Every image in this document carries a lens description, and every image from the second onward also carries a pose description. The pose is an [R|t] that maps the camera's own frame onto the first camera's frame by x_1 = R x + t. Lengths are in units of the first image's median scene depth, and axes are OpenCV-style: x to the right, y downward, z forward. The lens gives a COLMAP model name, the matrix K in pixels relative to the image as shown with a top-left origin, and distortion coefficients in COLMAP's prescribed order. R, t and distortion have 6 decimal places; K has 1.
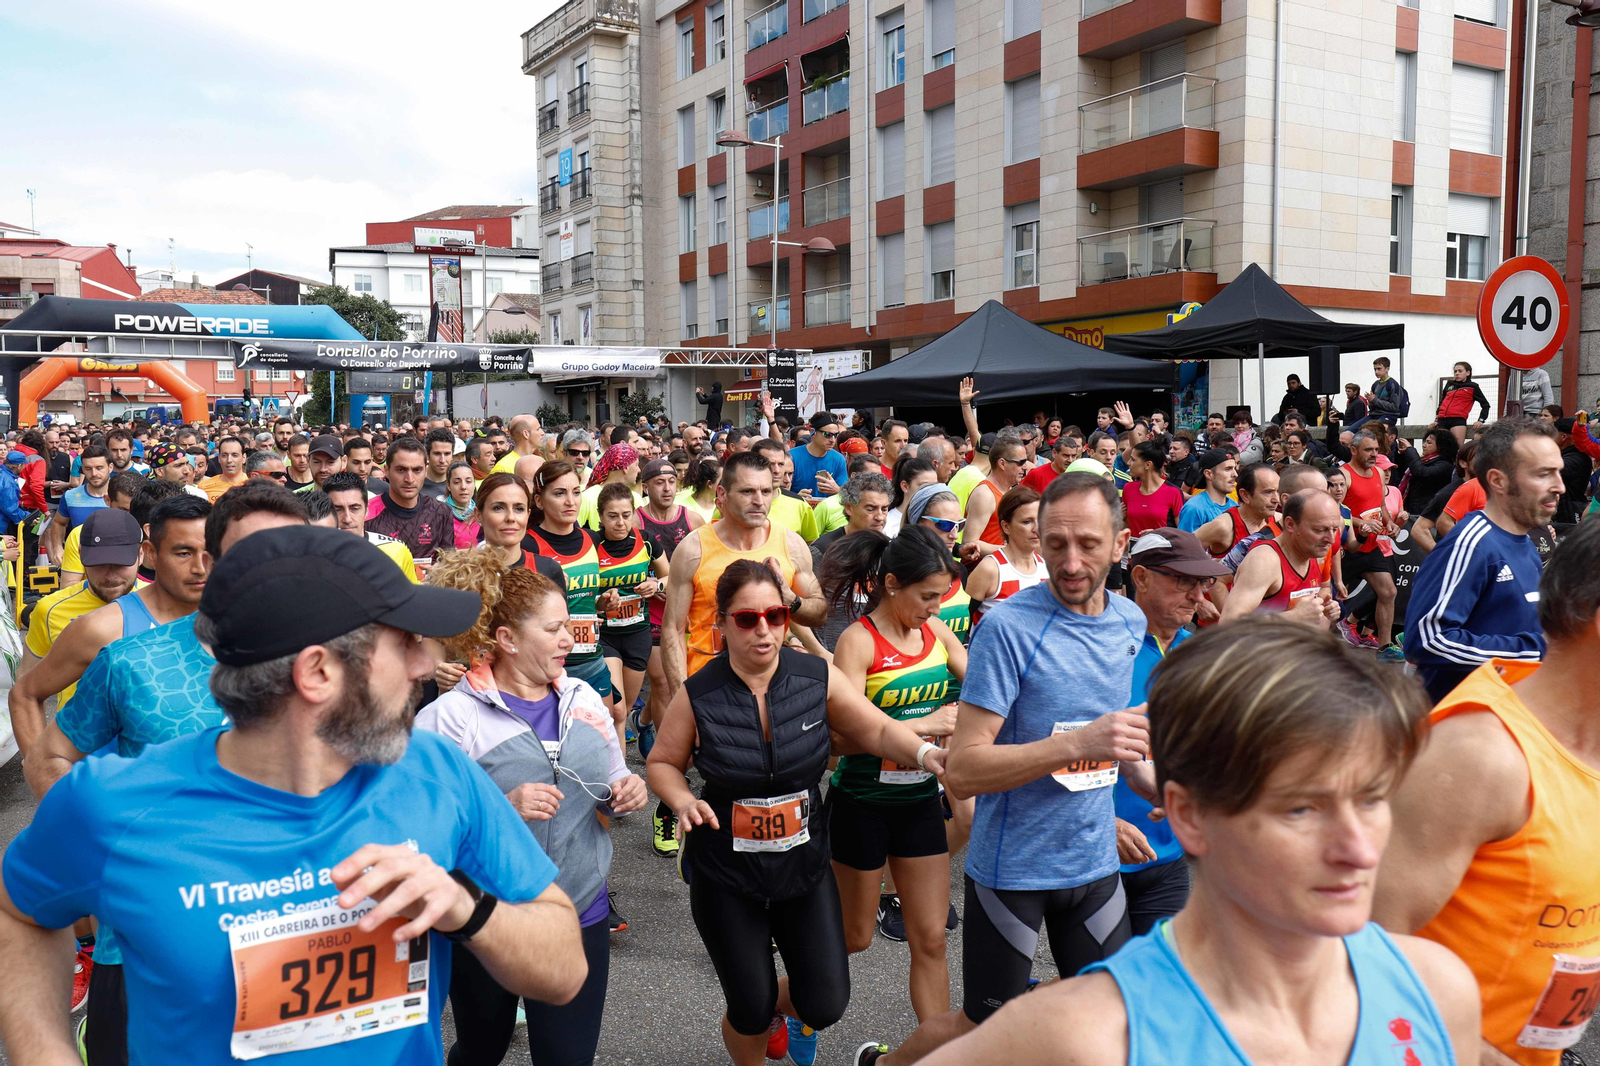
lens RADIAL K [[1434.1, 0, 794.4], [0, 1434.1, 540.4], [0, 0, 1]] dist [0.033683, 0.013159]
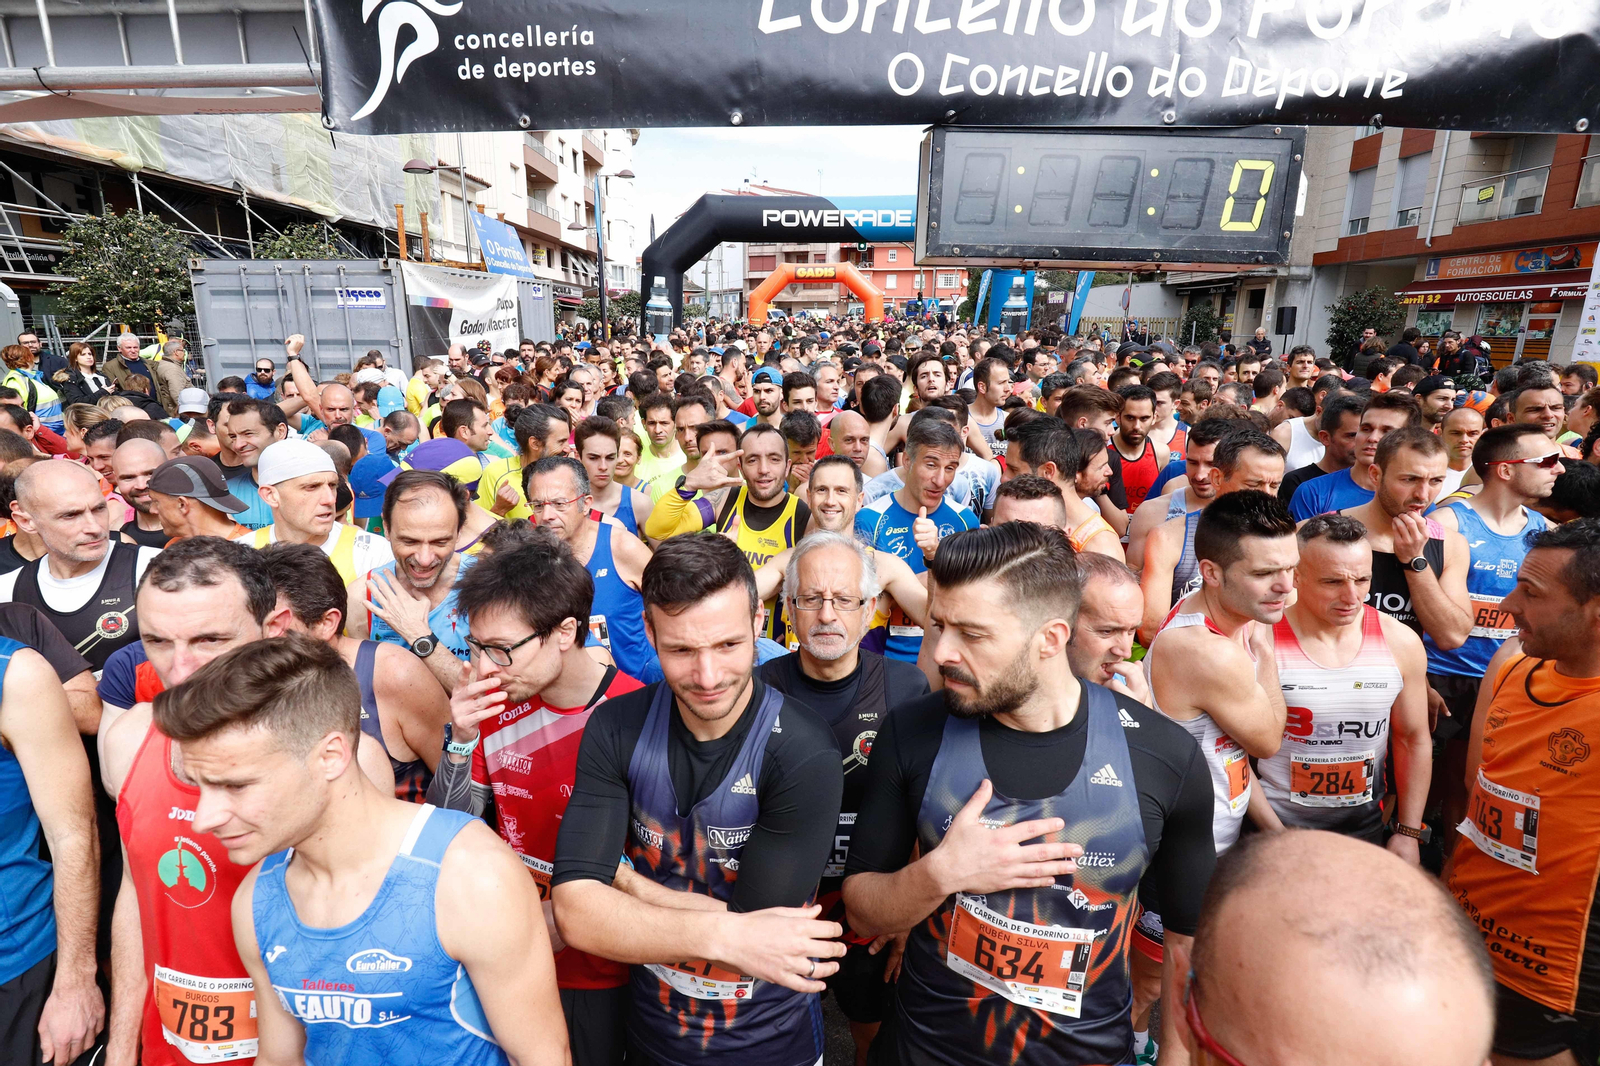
lens RADIAL K [[812.6, 0, 777.4], [0, 812.6, 539.9], [0, 0, 1]] dist [-0.032588, 0.000465]
pose [[0.850621, 0.146838, -0.504858, -0.128436], [-0.048550, 0.978044, 0.202663, -0.041731], [0.523532, -0.147879, 0.839074, 0.431282]]
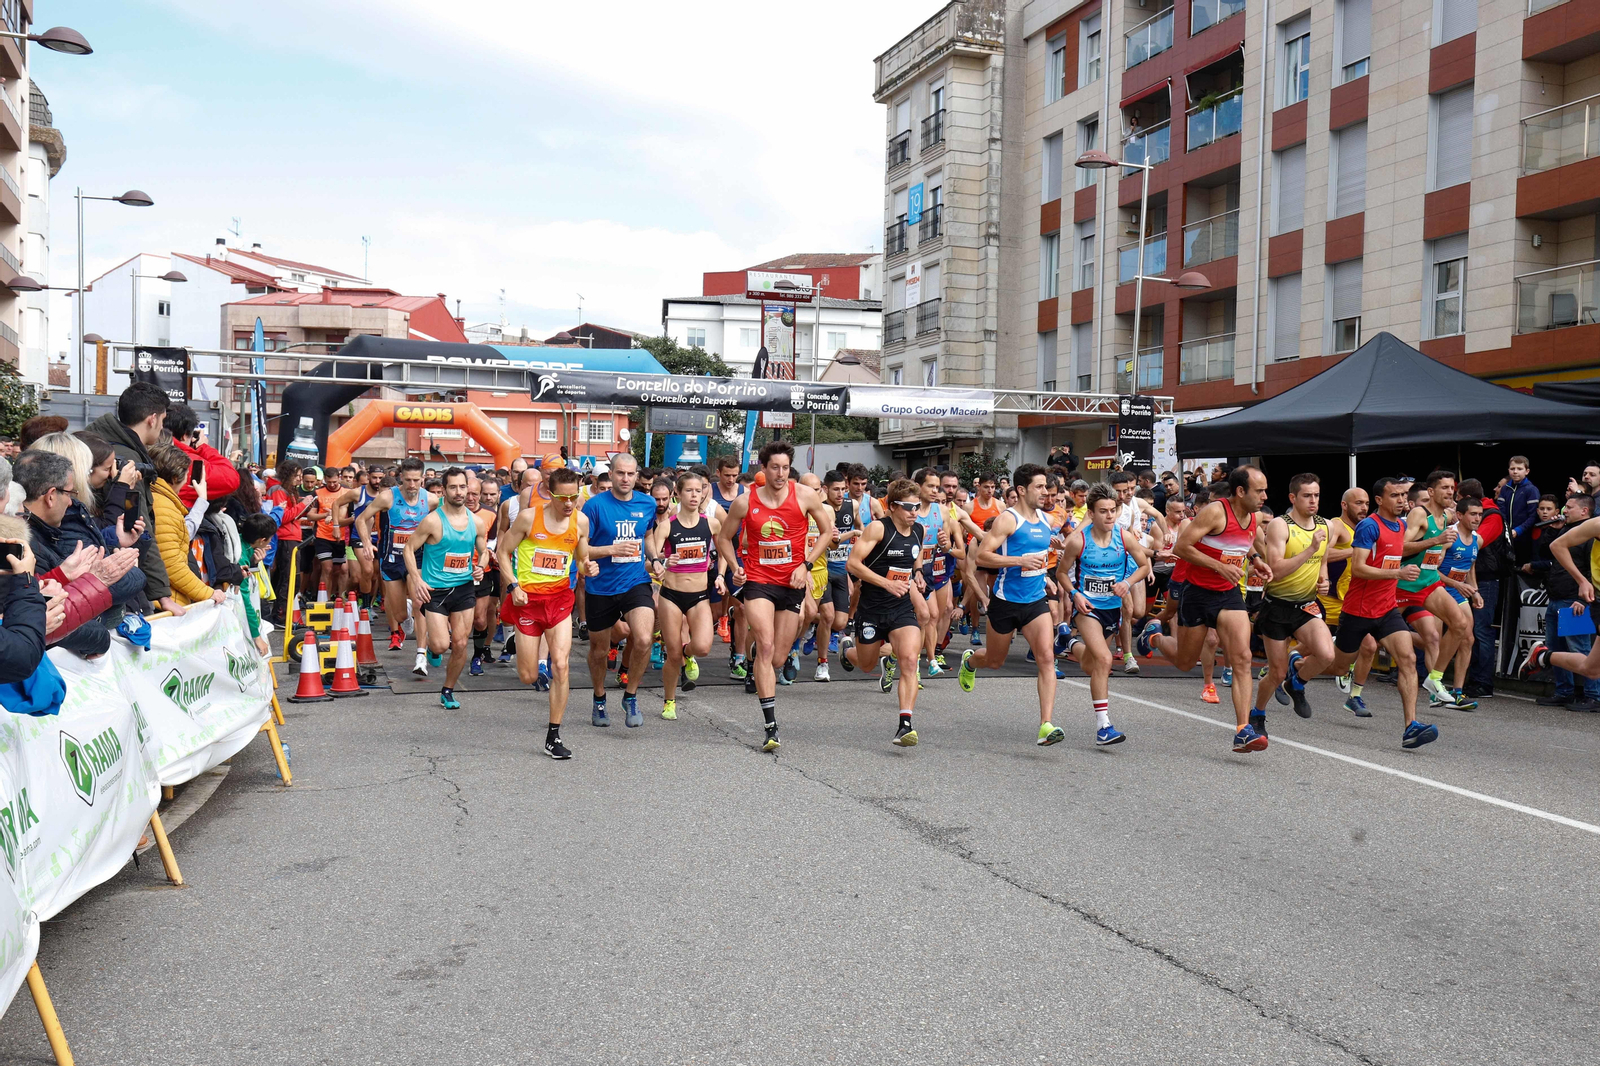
lens RADIAL K [[1655.3, 0, 881.8], [0, 1655.3, 554.5], [0, 0, 1]] dist [0.047981, 0.011482]
pose [[0.983903, 0.034490, -0.175341, 0.010276], [-0.043549, 0.997894, -0.048077, 0.009118], [0.173314, 0.054939, 0.983333, 0.001396]]
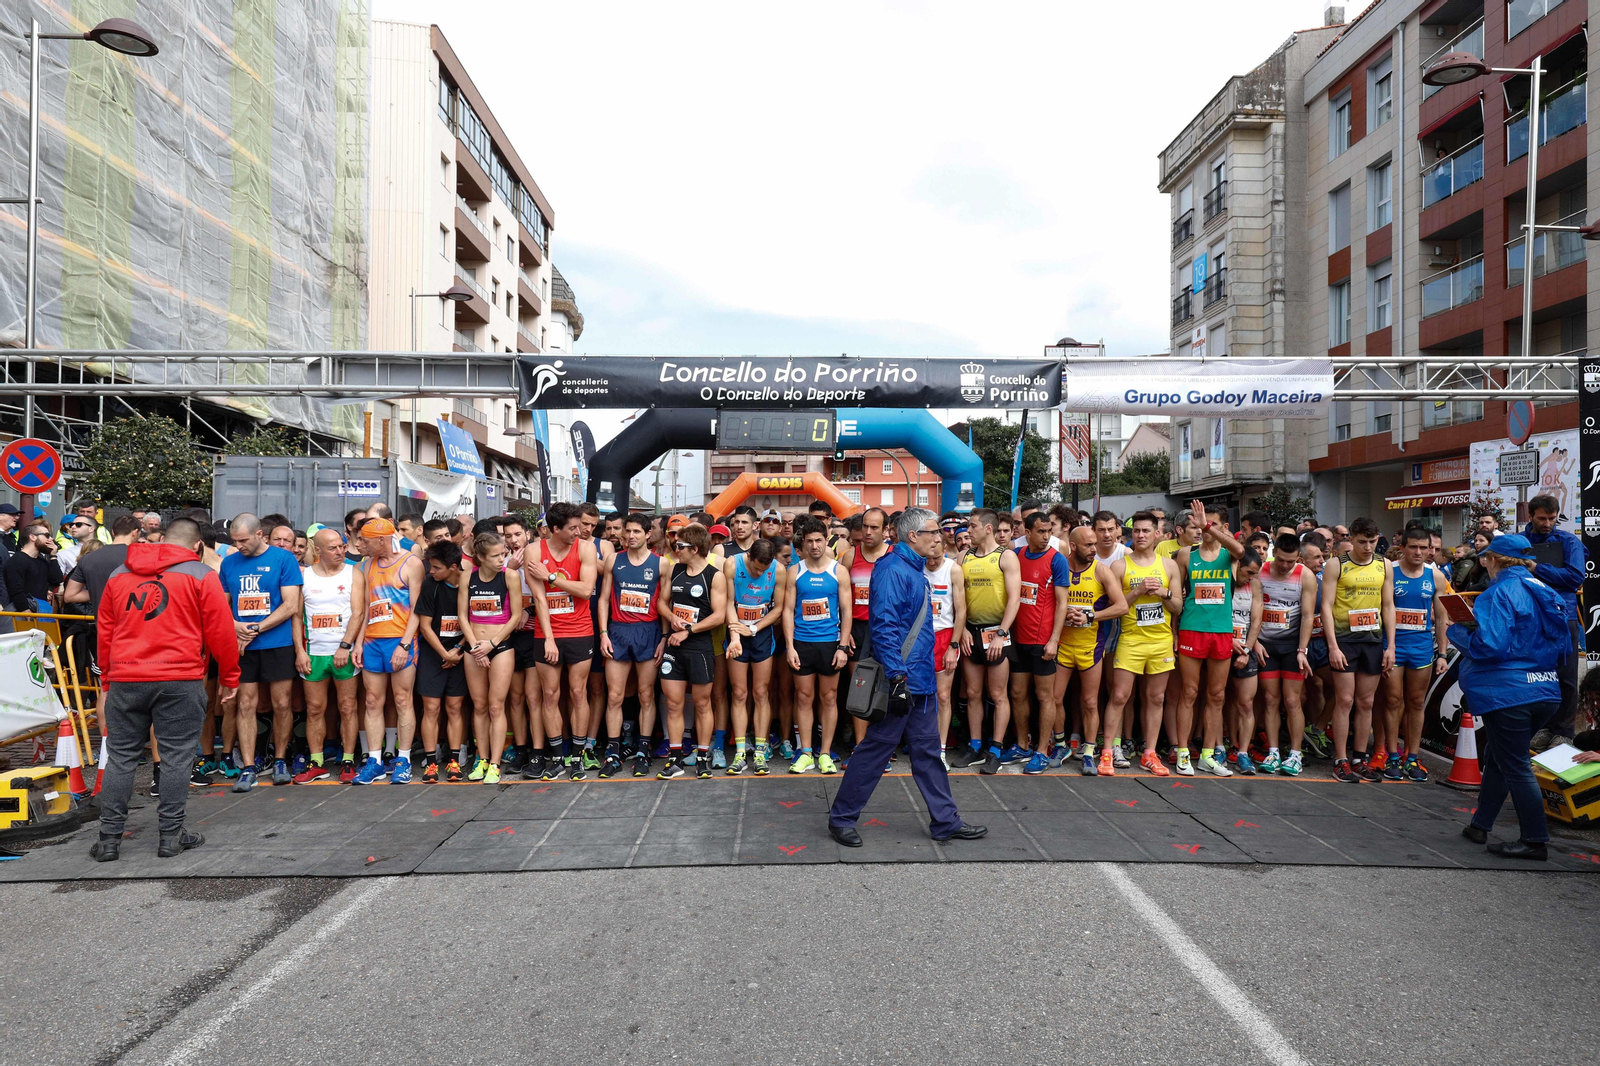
lens RADIAL K [[1109.4, 0, 803.1], [0, 1109.4, 542.7], [0, 0, 1]] dist [0.000915, 0.005385]
pose [[0.873700, 0.007544, -0.486407, -0.036489], [-0.046653, 0.996570, -0.068343, -0.019328], [0.484224, 0.082404, 0.871055, 0.314114]]
